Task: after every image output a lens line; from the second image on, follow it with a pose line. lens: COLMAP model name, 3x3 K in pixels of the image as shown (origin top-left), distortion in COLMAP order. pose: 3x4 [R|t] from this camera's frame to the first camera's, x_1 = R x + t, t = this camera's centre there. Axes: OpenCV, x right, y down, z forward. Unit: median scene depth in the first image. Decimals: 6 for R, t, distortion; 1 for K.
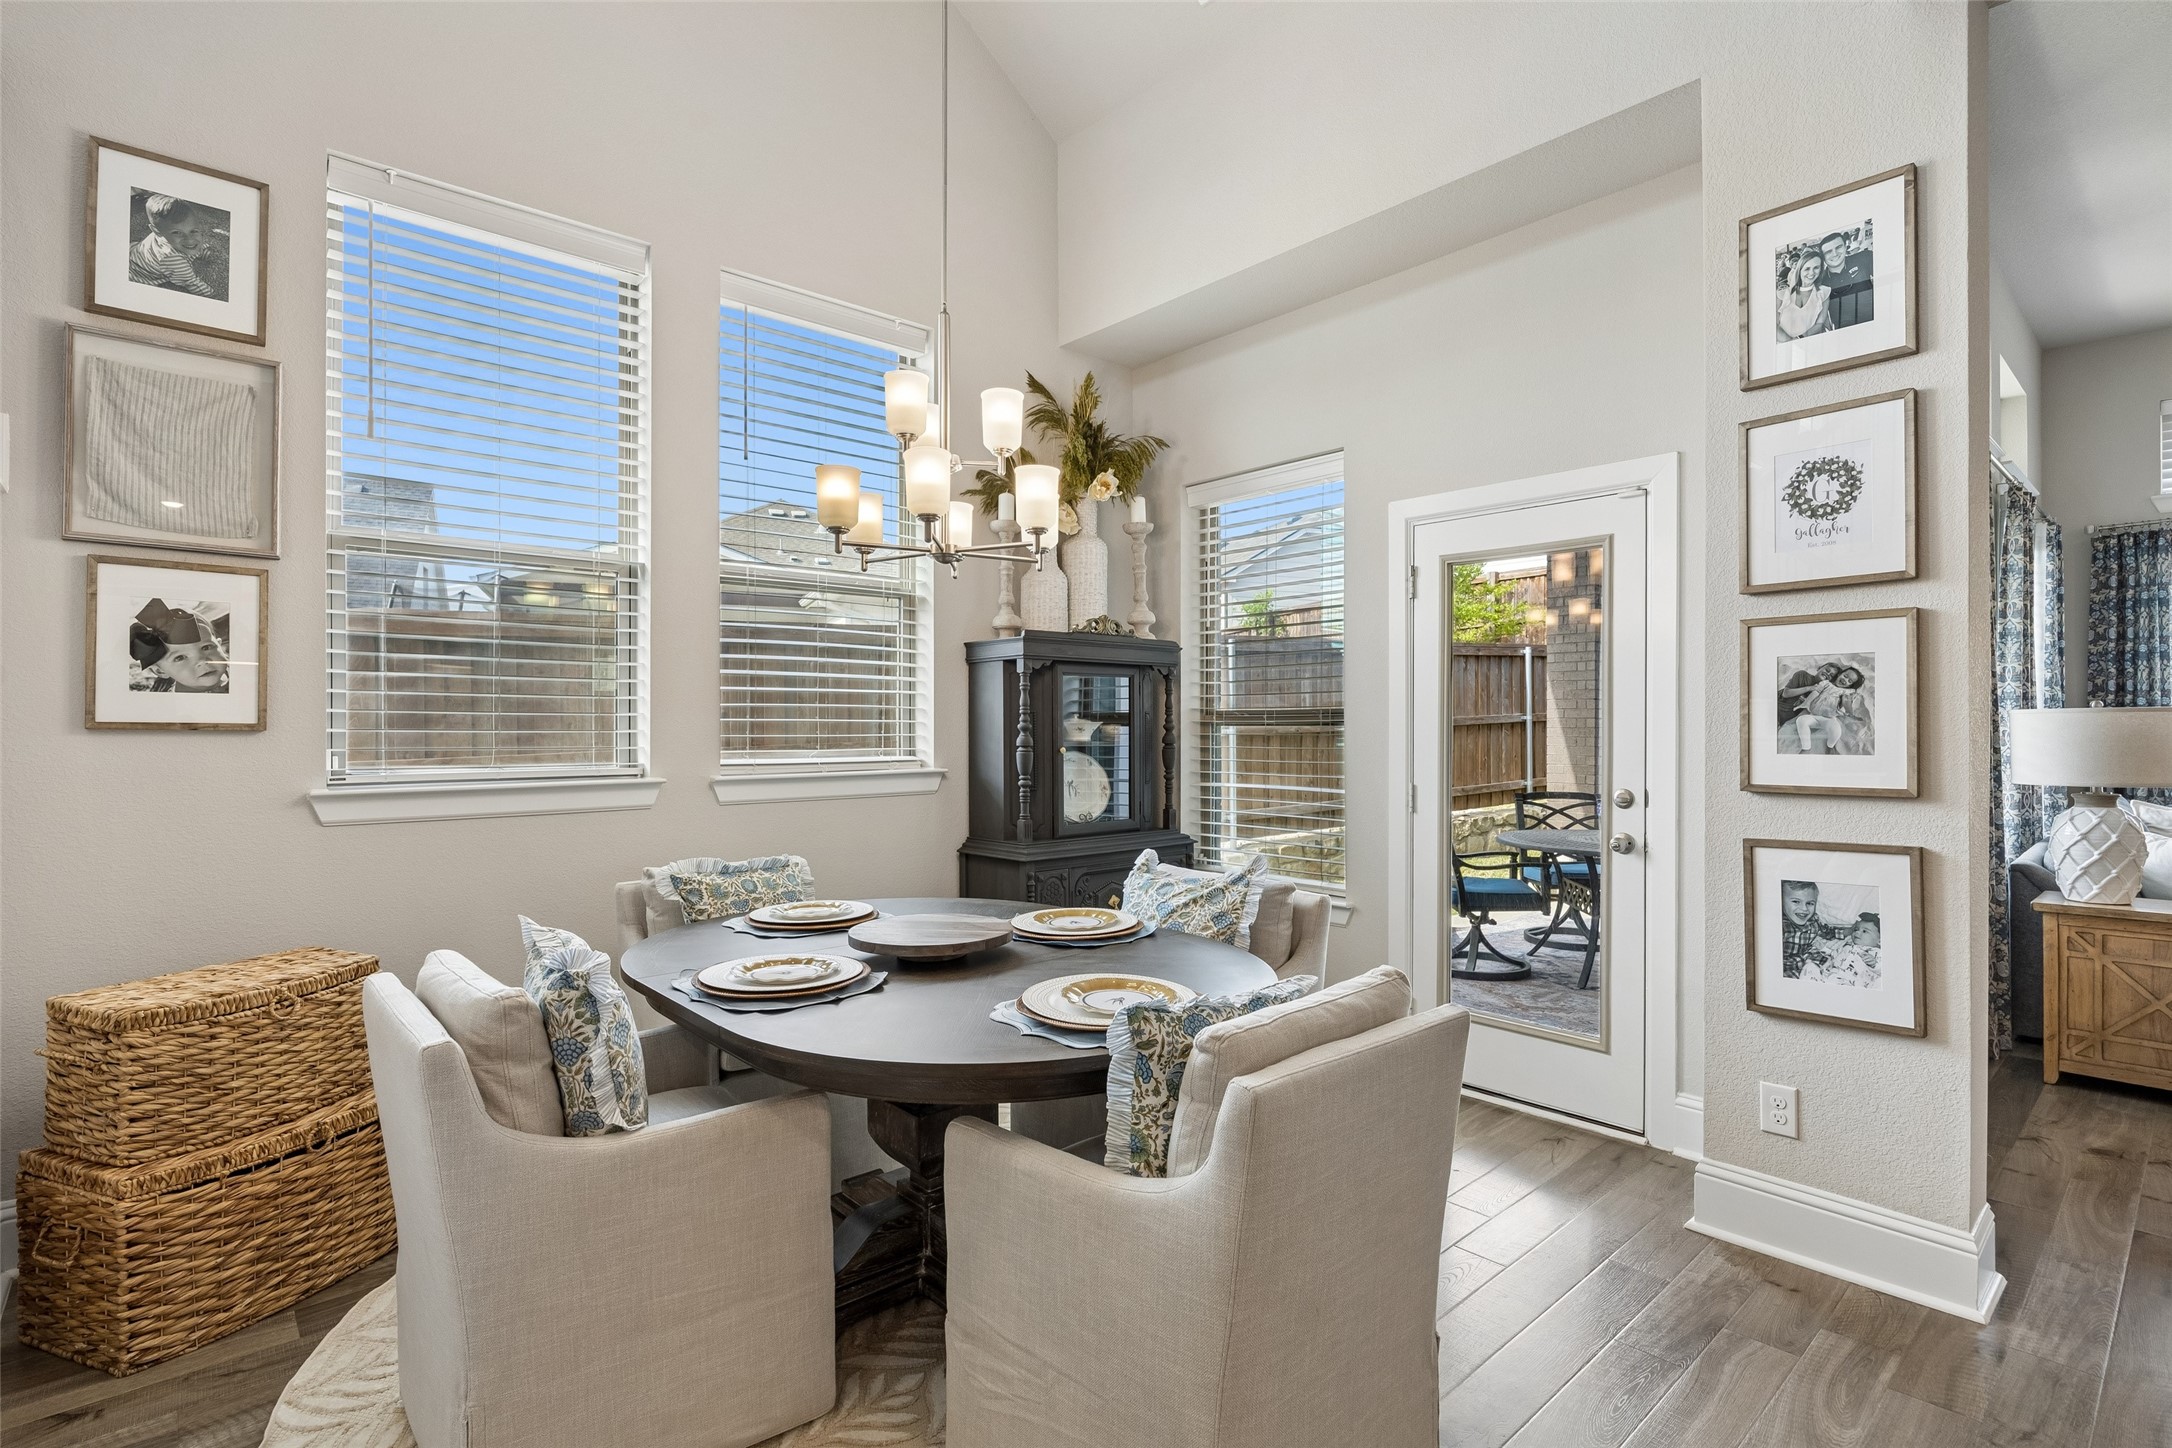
lens RADIAL K [[1022.1, 0, 1074.4], [0, 1022.1, 730.8], [0, 0, 1]] dist [-0.008243, -0.001646]
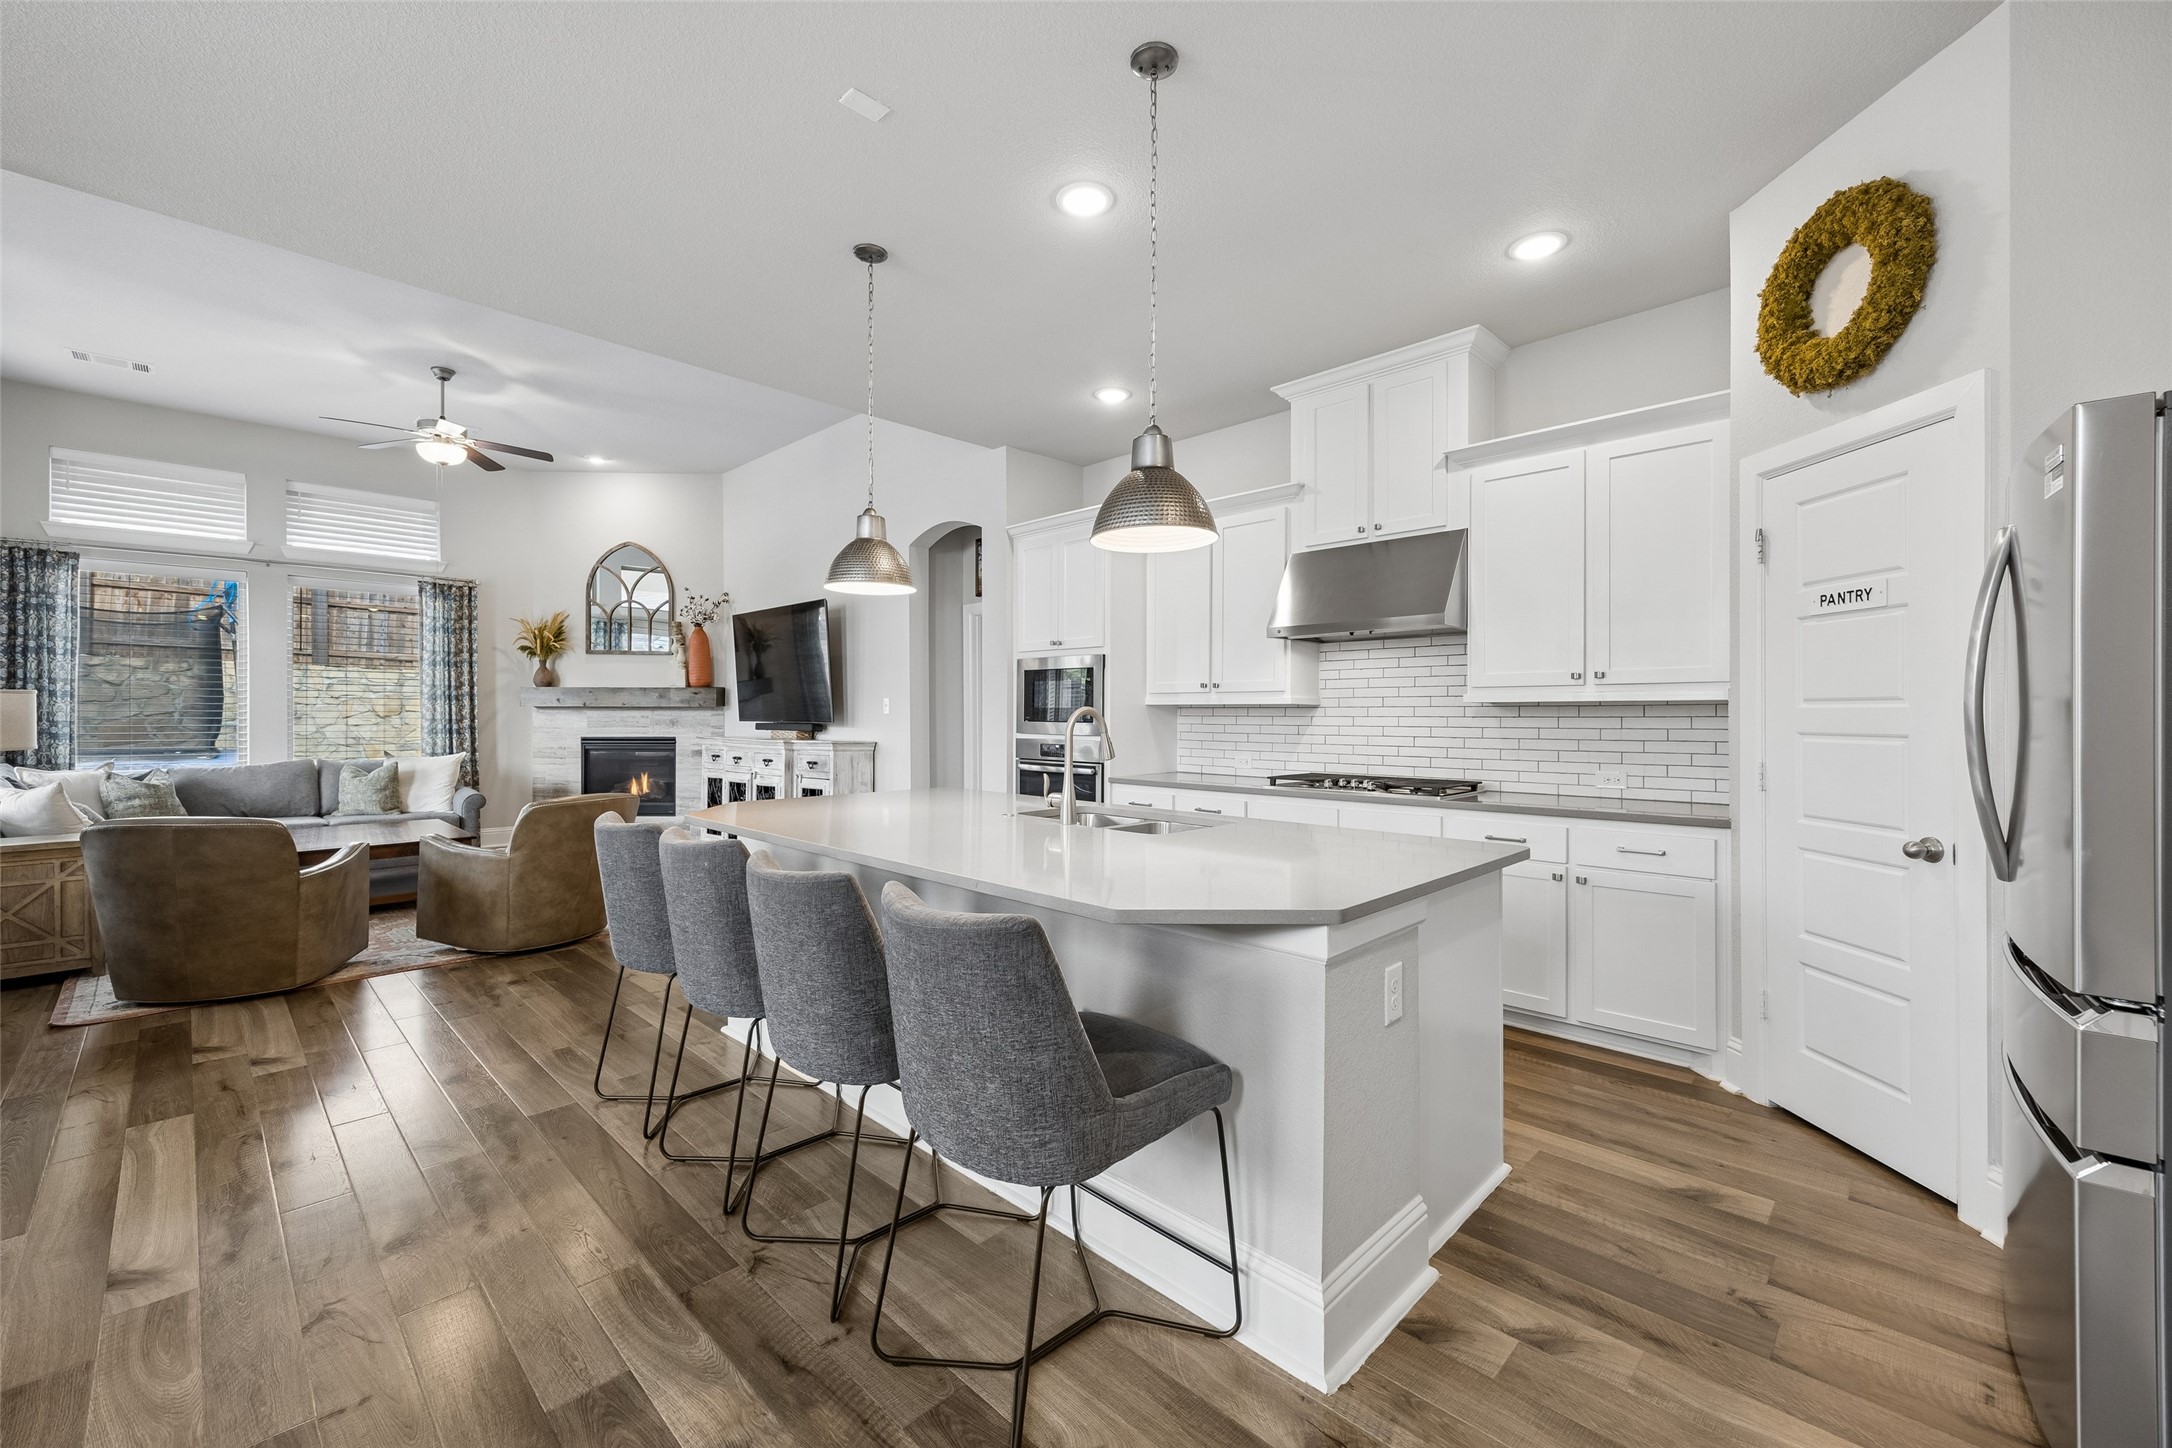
lens RADIAL K [[866.5, 0, 1087.1], [0, 866.5, 717.5], [0, 0, 1]] dist [0.006973, -0.001282]
pose [[-0.083664, -0.002204, 0.996492, -0.210577], [0.001447, 0.999996, 0.002333, 0.014709], [-0.996493, 0.001637, -0.083660, -0.372091]]
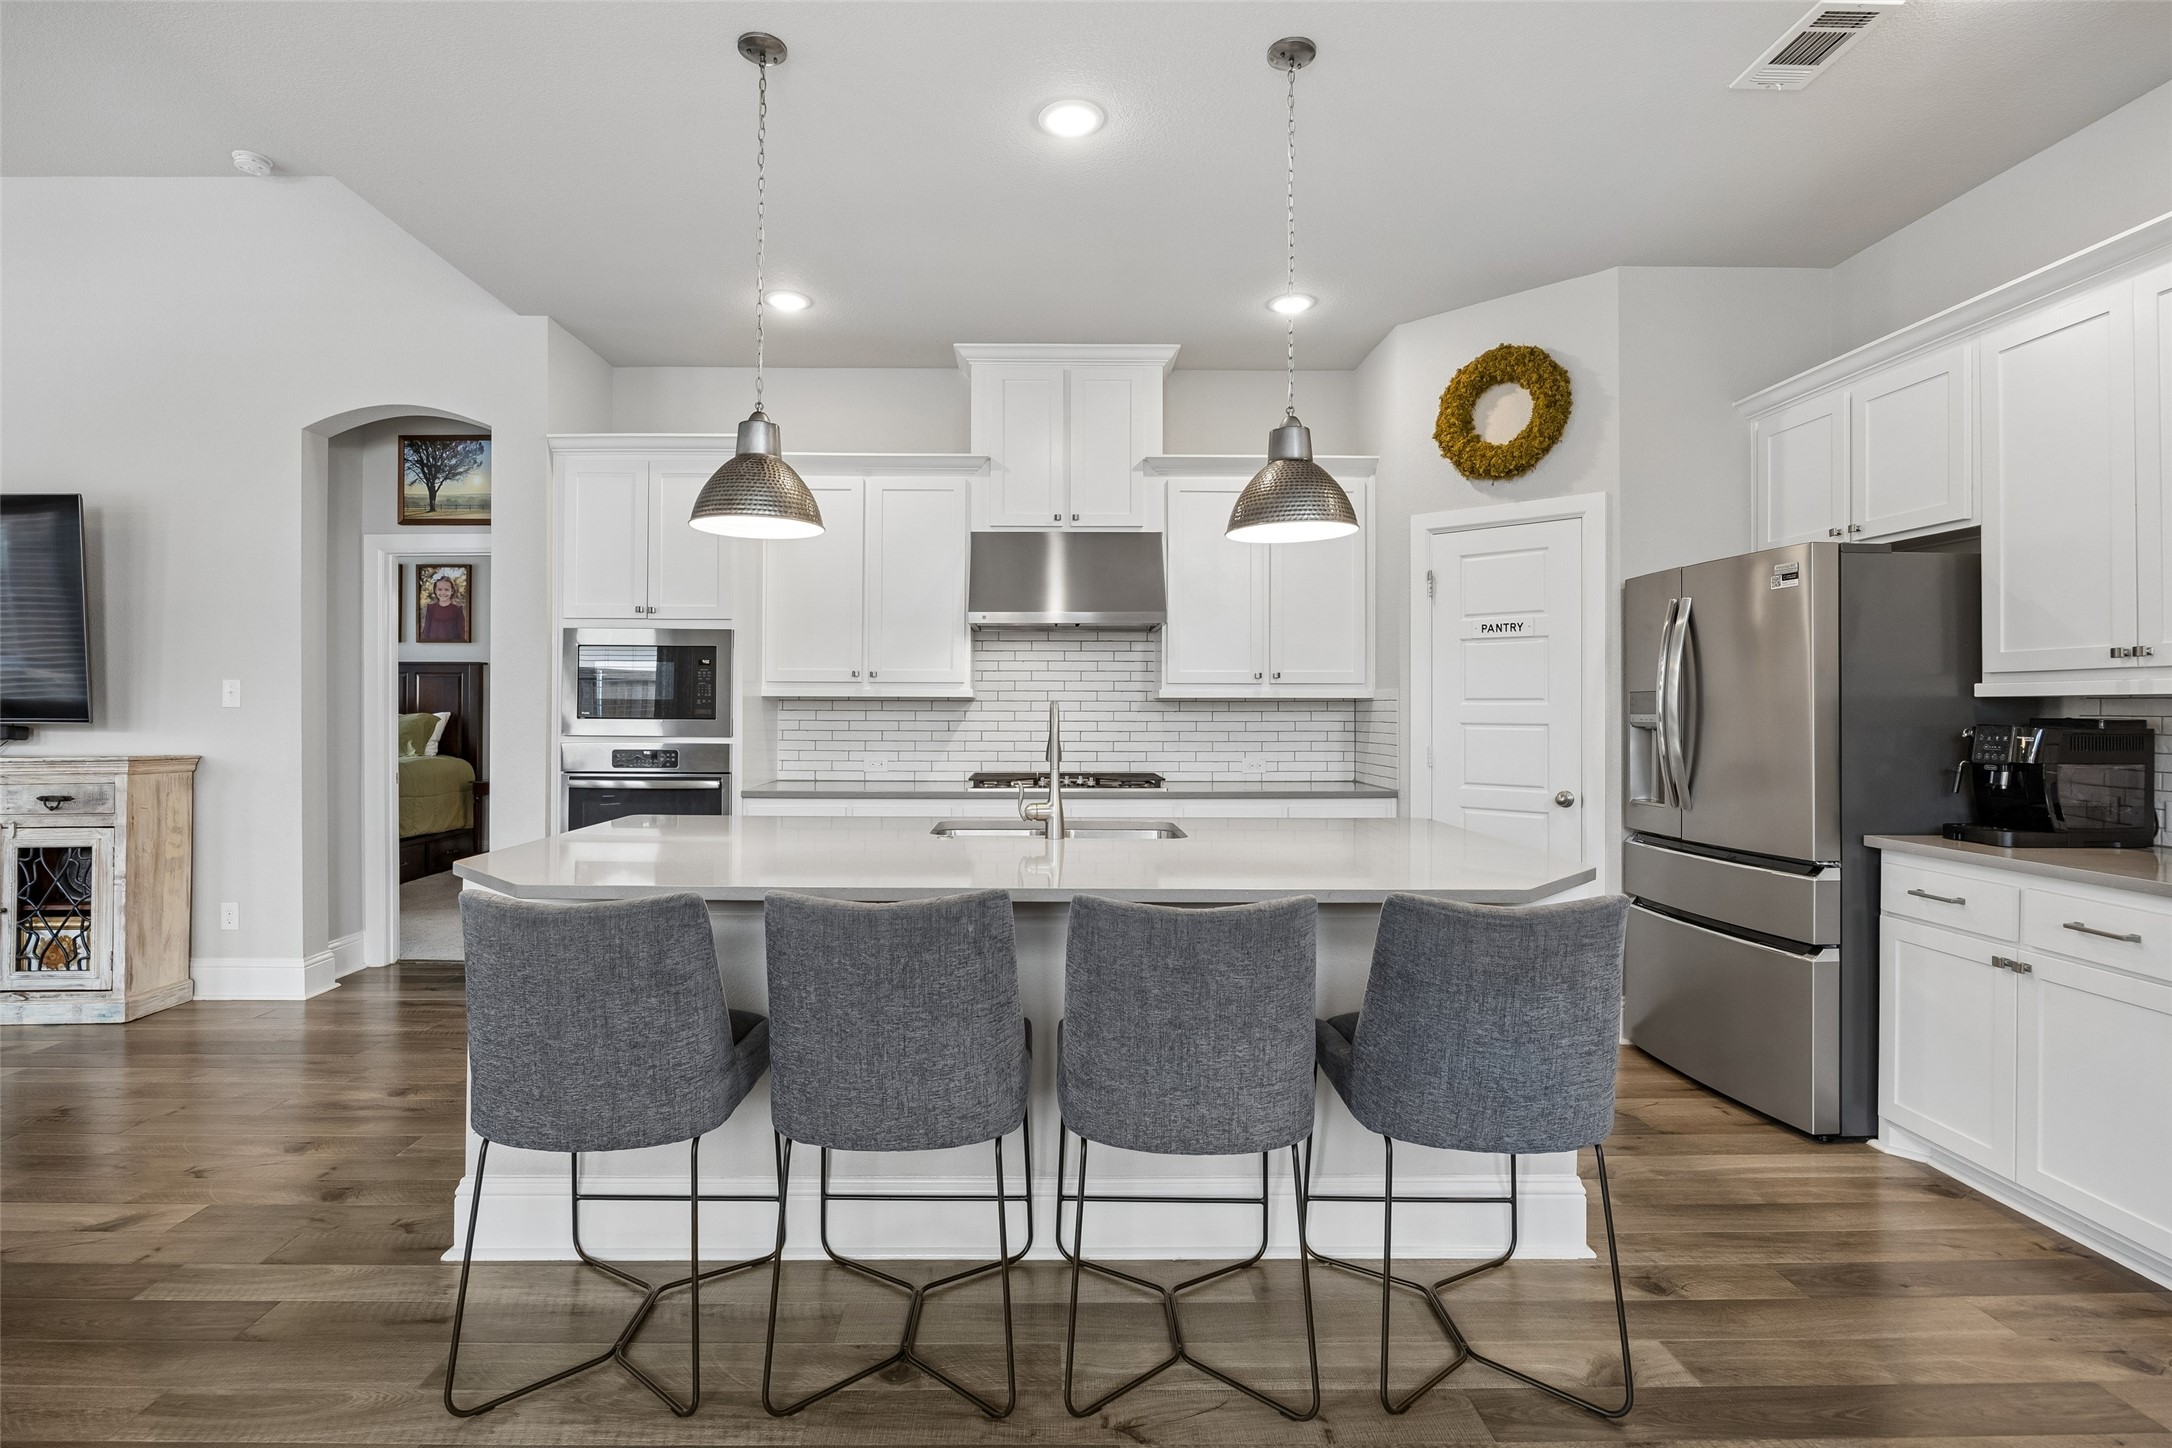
lens RADIAL K [[1022.1, 0, 1066.7], [0, 1022.1, 705.7], [0, 0, 1]] dist [-0.008243, -0.001646]
pose [[-0.759985, 0.001167, 0.649940, 0.113878], [0.000587, 0.999999, -0.001109, 0.010184], [-0.649941, -0.000462, -0.759985, 0.296789]]
